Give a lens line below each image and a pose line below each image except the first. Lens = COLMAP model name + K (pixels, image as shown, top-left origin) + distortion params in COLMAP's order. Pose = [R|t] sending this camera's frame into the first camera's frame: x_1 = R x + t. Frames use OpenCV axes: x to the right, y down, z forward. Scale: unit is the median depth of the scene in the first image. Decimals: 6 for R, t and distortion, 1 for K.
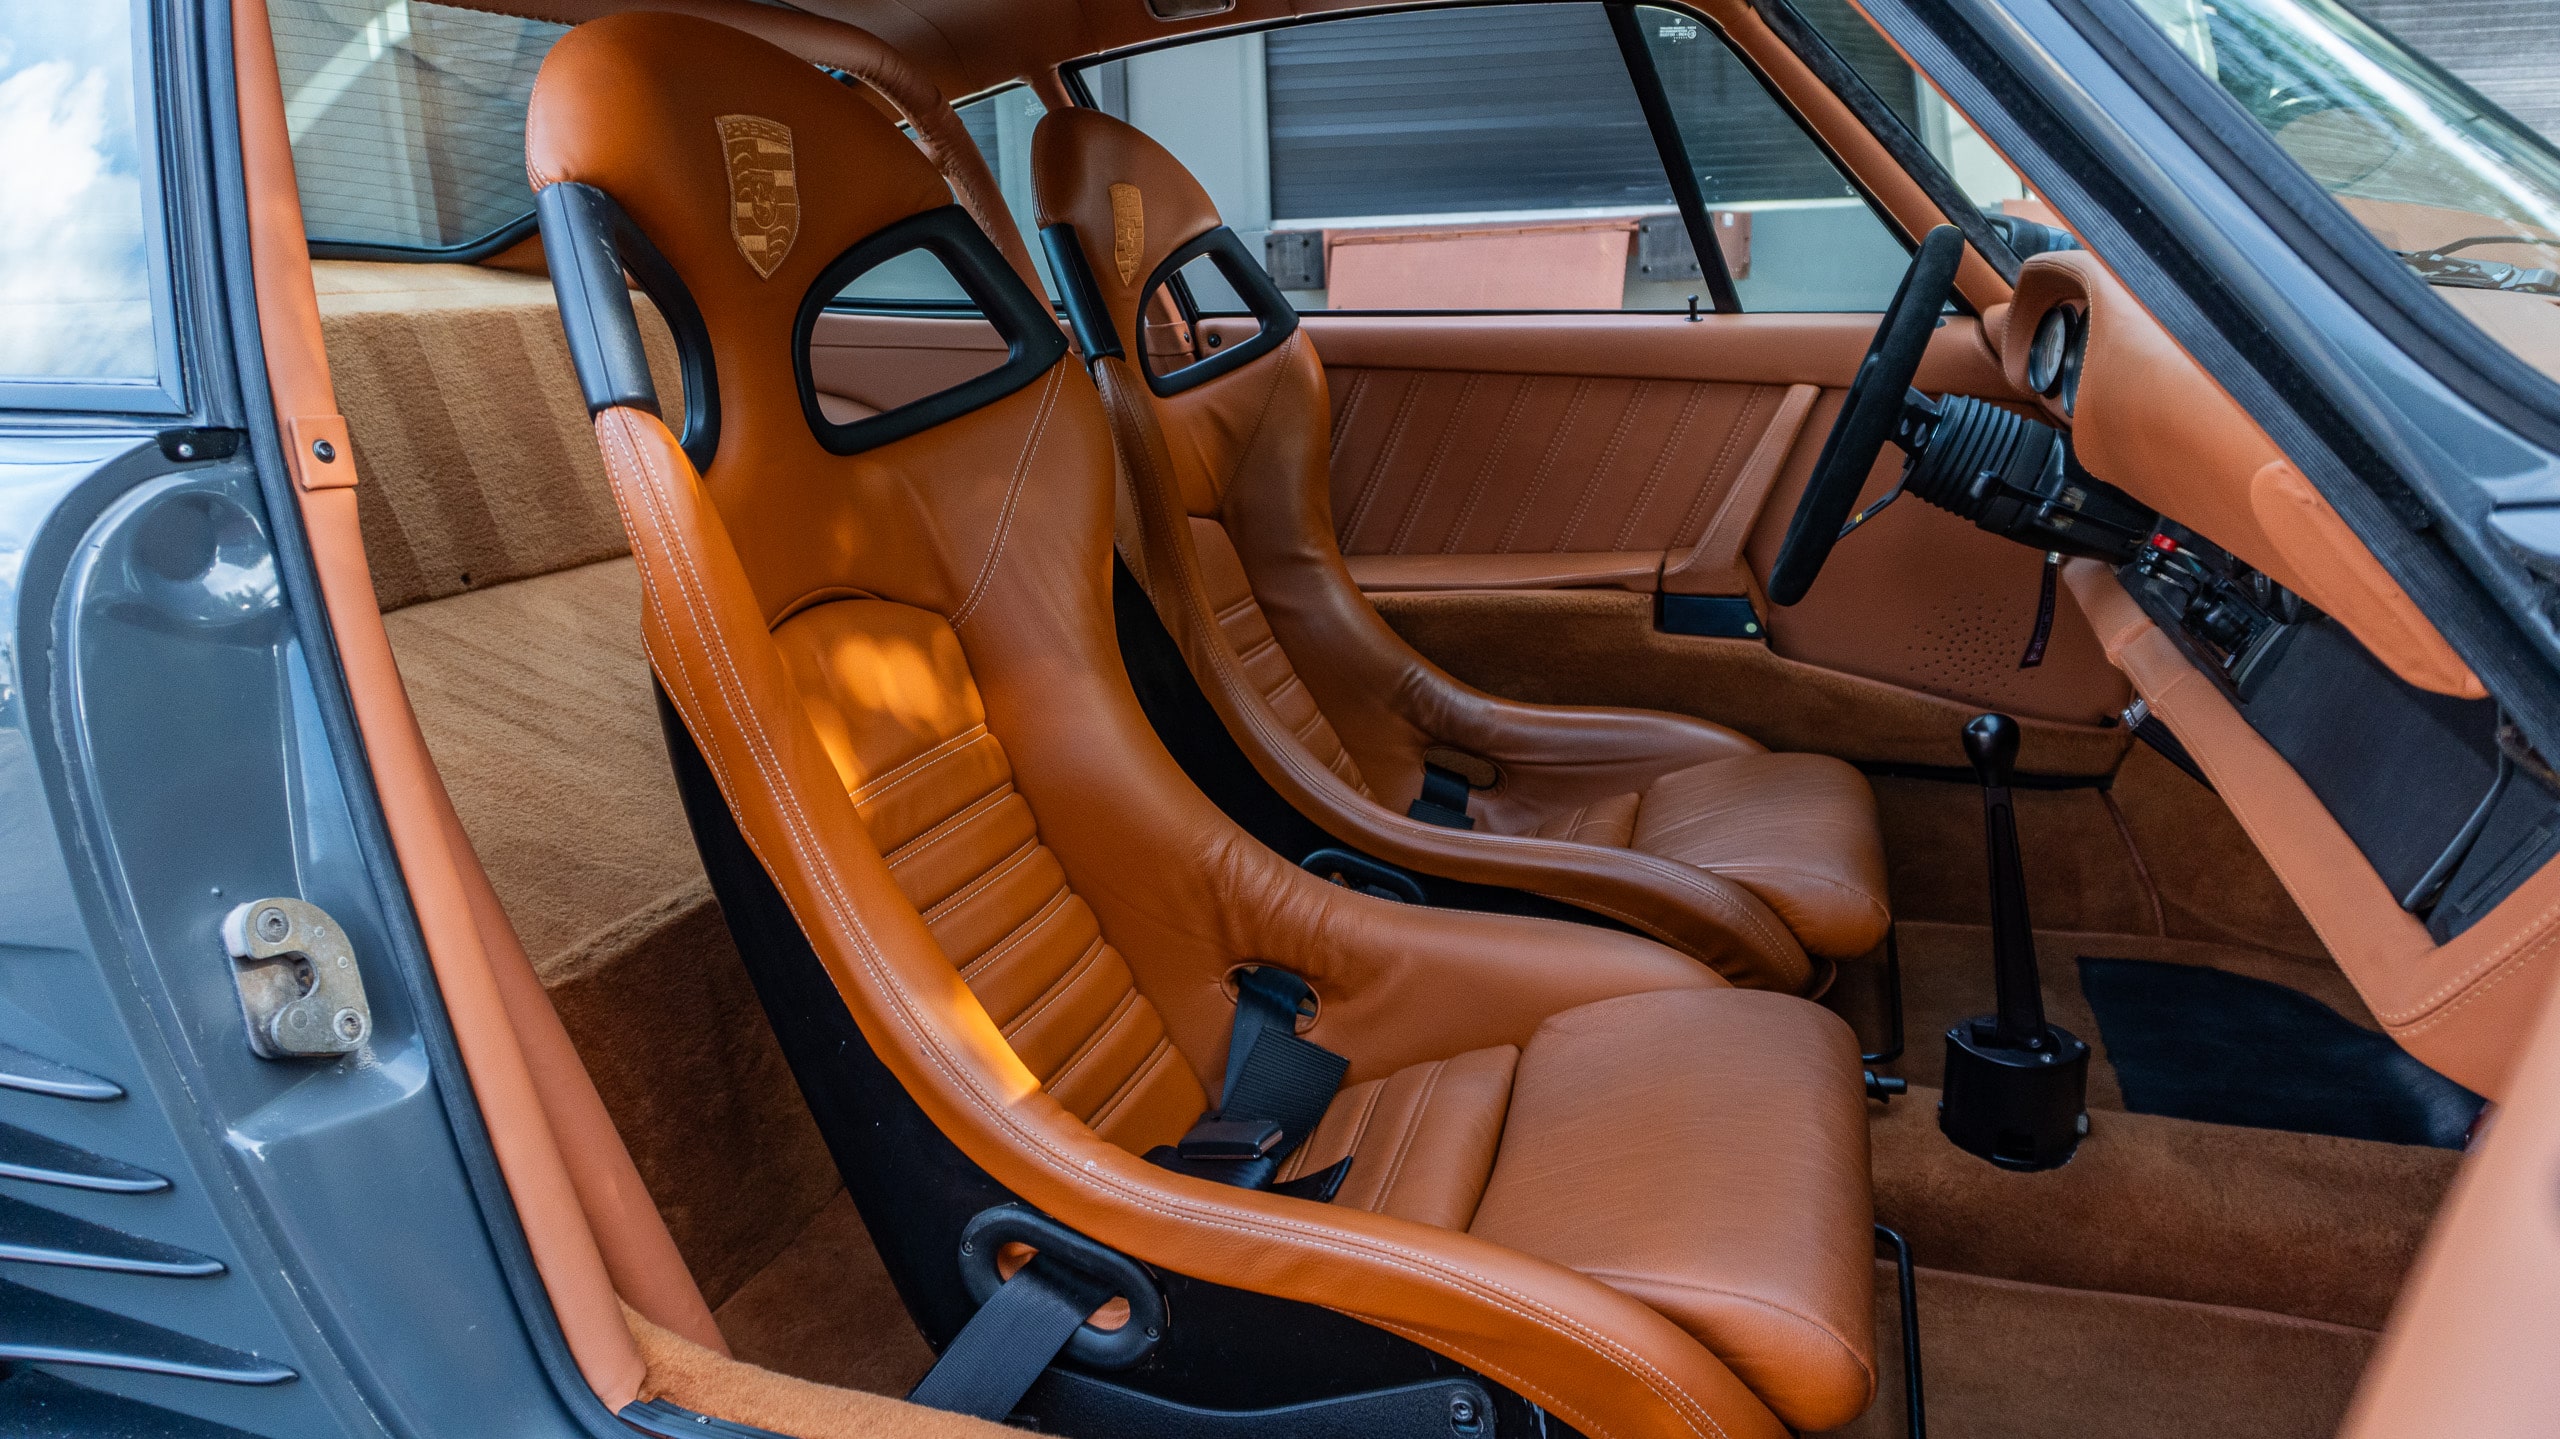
lens RADIAL K [[1741.5, 0, 1301.6], [0, 1741.5, 668.9], [0, 0, 1]] dist [-0.019506, 0.002377]
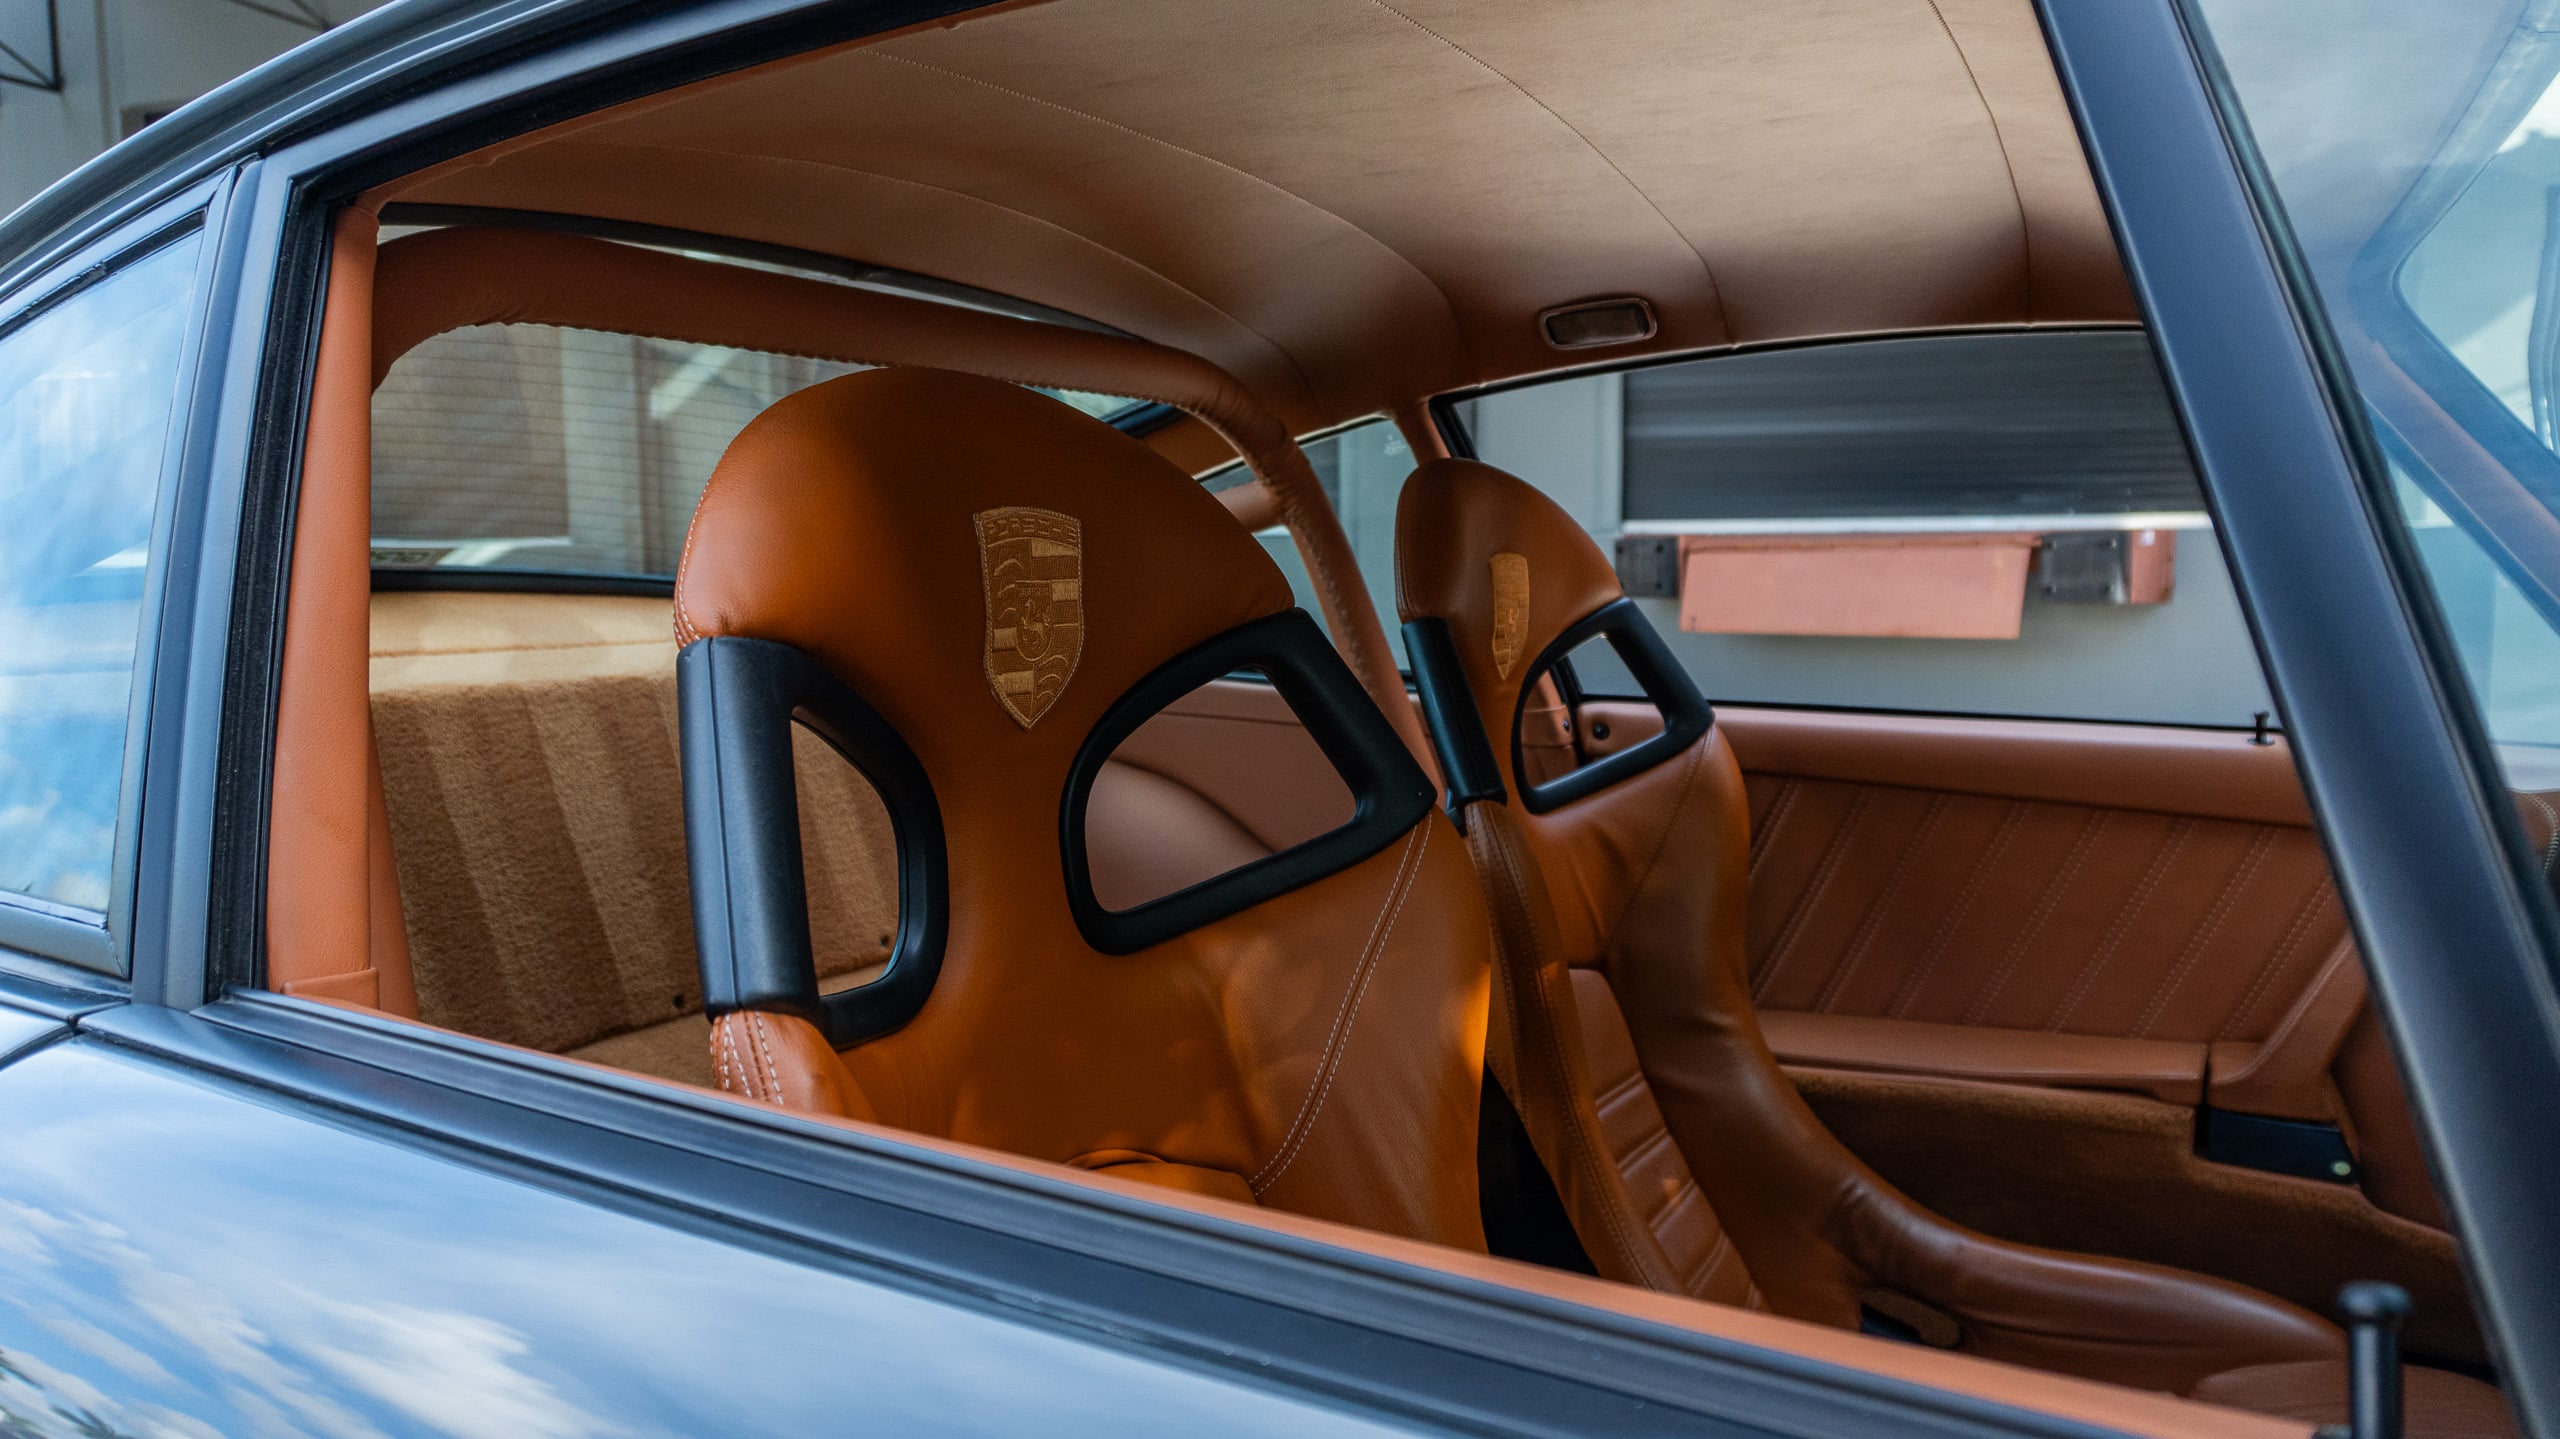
lens RADIAL K [[1741.5, 0, 1290.2], [0, 1741.5, 703.0], [0, 0, 1]] dist [-0.019506, 0.002377]
pose [[0.981773, 0.044172, -0.184853, -0.049663], [-0.068112, 0.989787, -0.125234, -0.105384], [0.177433, 0.135542, 0.974754, 0.222254]]
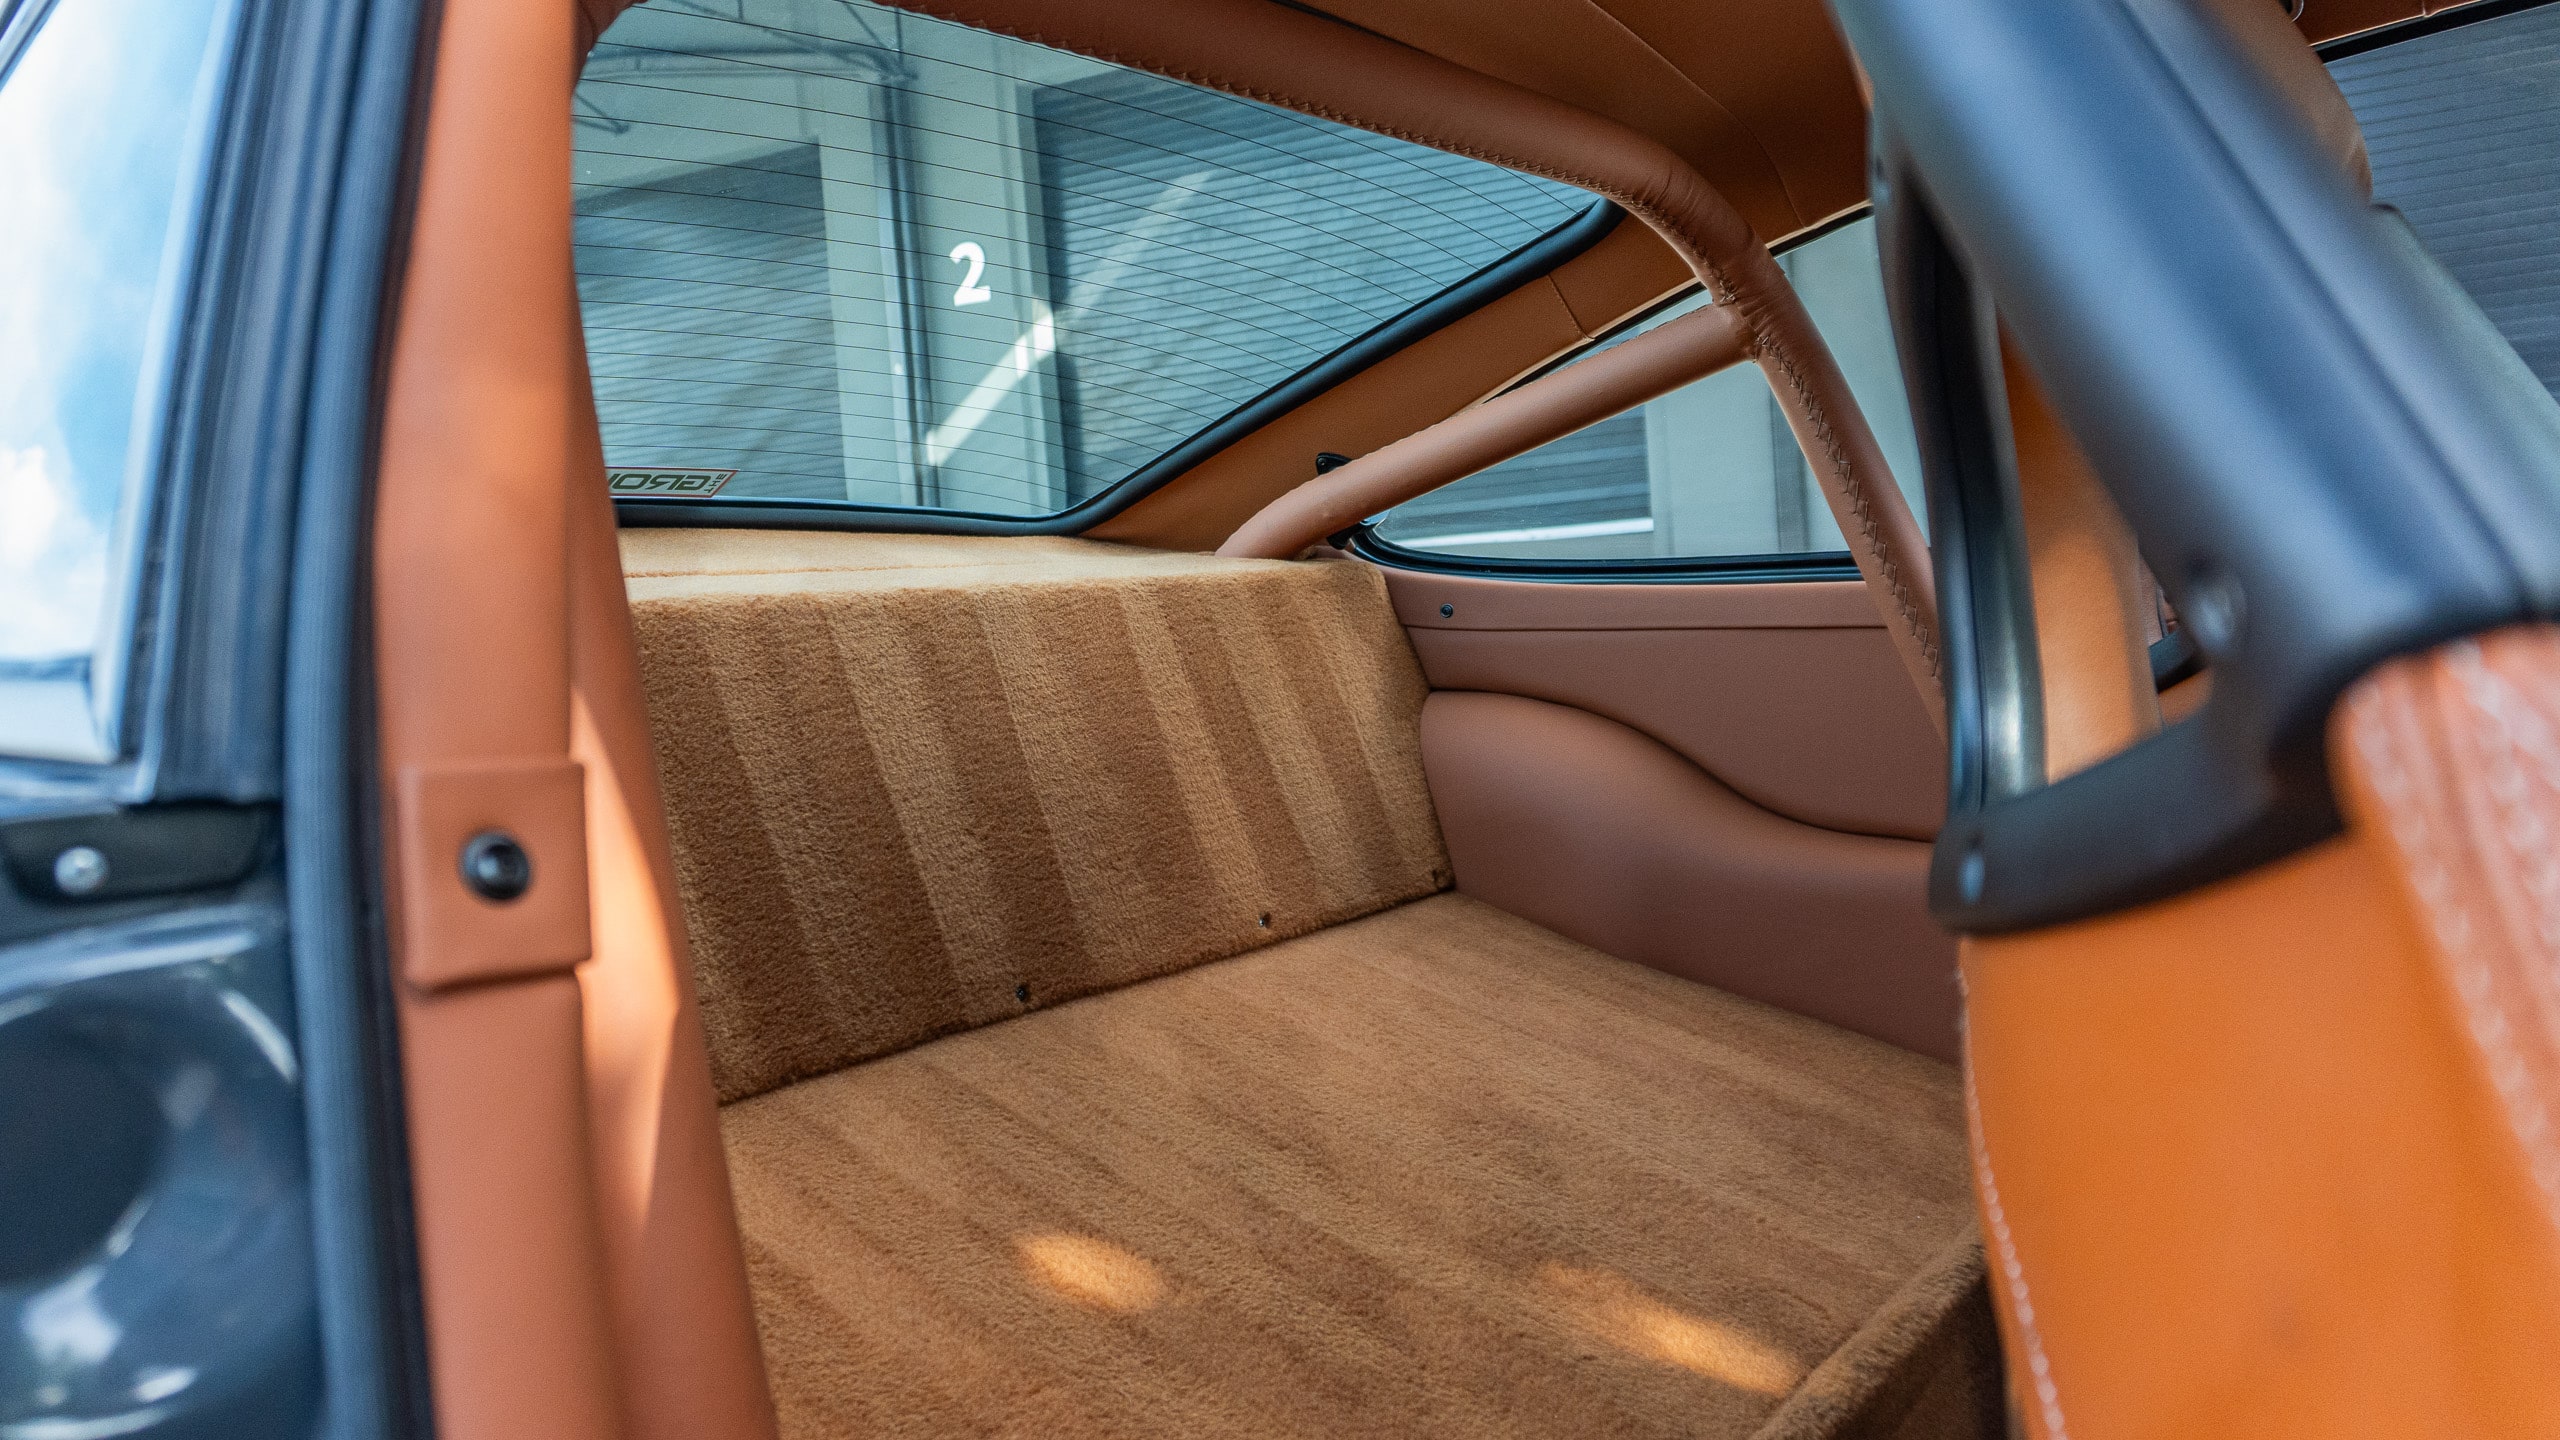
lens RADIAL K [[1741.5, 0, 1218.0], [0, 1741.5, 655.7], [0, 0, 1]] dist [-0.019506, 0.002377]
pose [[0.930494, -0.024699, -0.365475, -0.173713], [-0.043094, 0.983415, -0.176176, -0.062325], [0.363765, 0.179681, 0.913997, 0.407345]]
